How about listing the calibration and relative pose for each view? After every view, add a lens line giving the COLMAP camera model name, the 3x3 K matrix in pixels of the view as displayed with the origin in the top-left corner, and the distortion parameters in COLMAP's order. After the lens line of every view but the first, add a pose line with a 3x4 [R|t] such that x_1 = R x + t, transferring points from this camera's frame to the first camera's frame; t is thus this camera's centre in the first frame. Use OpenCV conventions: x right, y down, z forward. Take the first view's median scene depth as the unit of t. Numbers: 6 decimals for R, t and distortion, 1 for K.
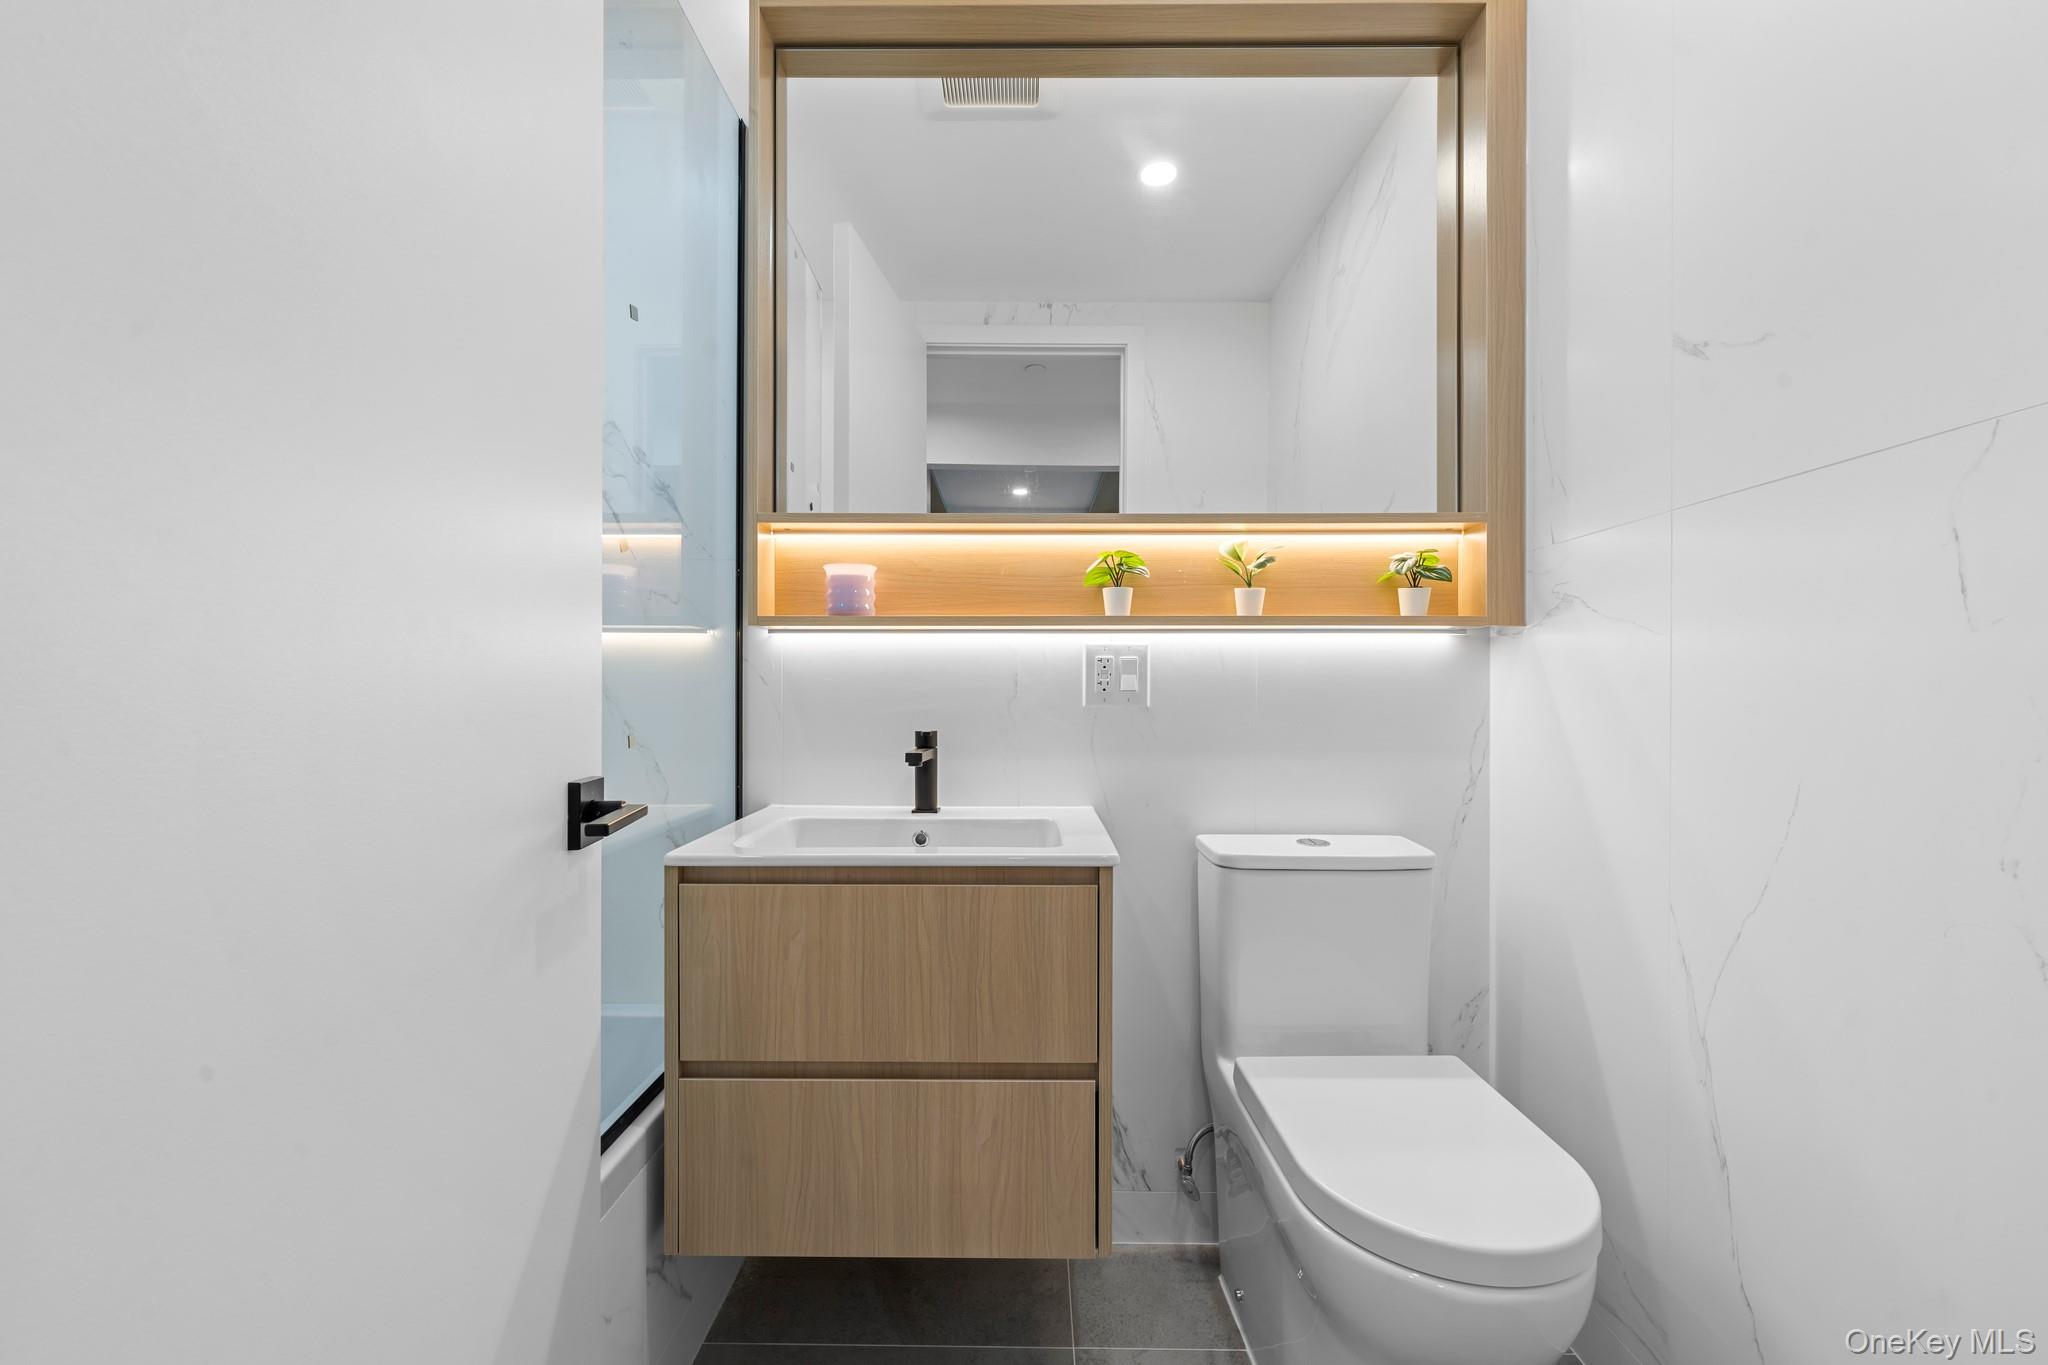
lens RADIAL K [[826.8, 0, 1019.6], [0, 826.8, 674.9], [0, 0, 1]] dist [0.001698, -0.001457]
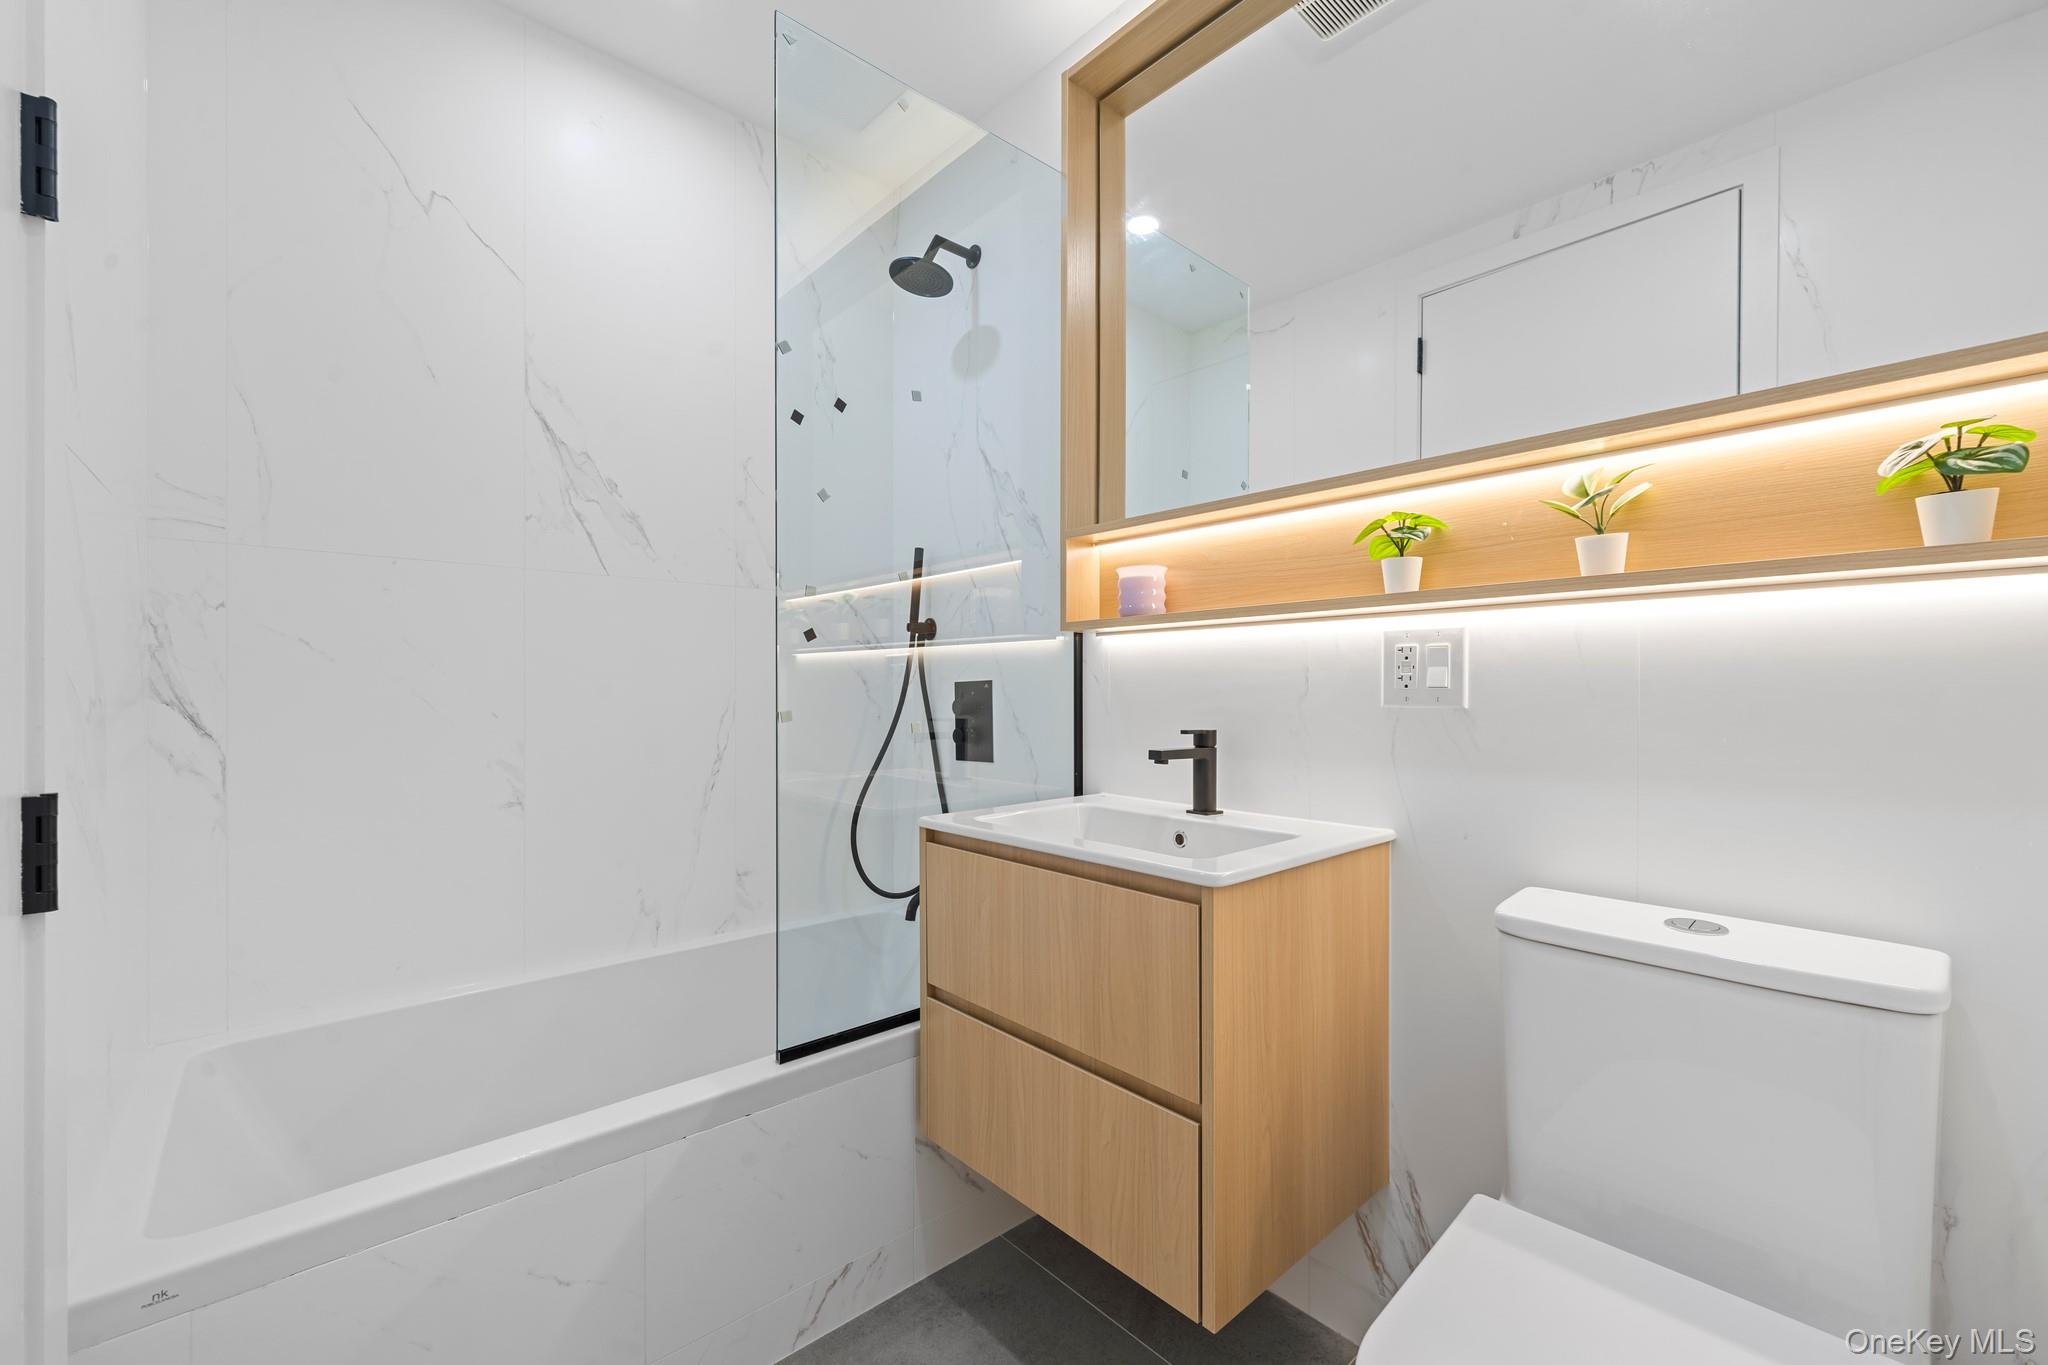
lens RADIAL K [[826.8, 0, 1043.4], [0, 826.8, 677.3], [0, 0, 1]] dist [0.001698, -0.001457]
pose [[0.683109, -0.013032, -0.730200, 0.458448], [0.015485, 0.999874, -0.003359, 0.006752], [0.730152, -0.009013, 0.683225, 0.199550]]
